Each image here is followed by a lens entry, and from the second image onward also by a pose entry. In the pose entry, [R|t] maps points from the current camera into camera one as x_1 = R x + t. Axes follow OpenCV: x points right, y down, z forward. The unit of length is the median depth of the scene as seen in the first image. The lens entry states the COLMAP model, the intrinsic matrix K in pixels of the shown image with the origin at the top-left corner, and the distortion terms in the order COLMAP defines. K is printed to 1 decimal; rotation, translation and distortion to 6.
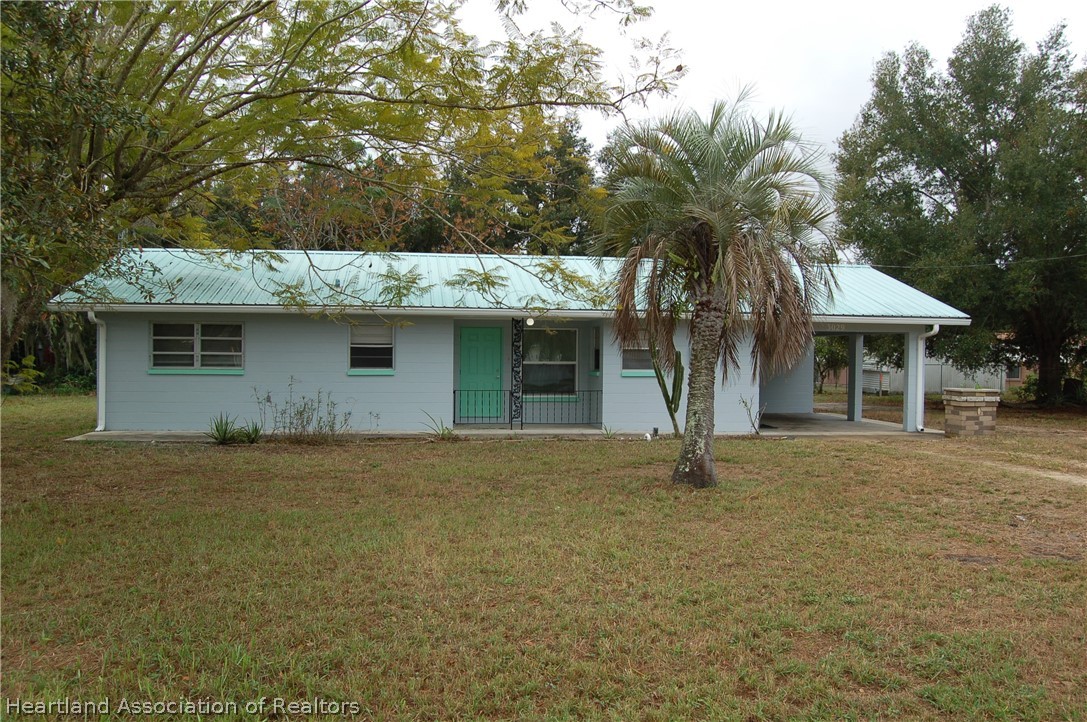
lens RADIAL K [[904.9, 0, 544.5], [0, 904.9, 363.1], [0, 0, 1]] dist [-0.019729, -0.004494]
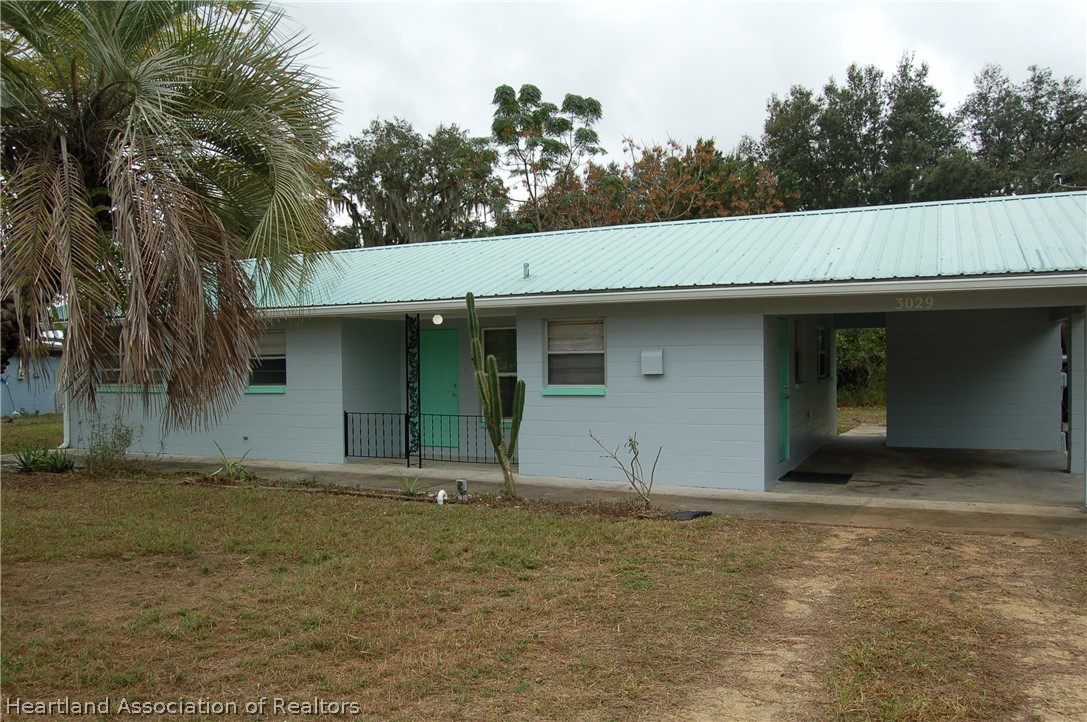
lens RADIAL K [[853.2, 0, 538.7], [0, 853.2, 370.2], [0, 0, 1]] dist [-0.079346, 0.016752]
pose [[0.821604, -0.013074, -0.569908, 0.447459], [0.014586, 0.999892, -0.001910, -0.002472], [0.569871, -0.006743, 0.821706, 0.500283]]
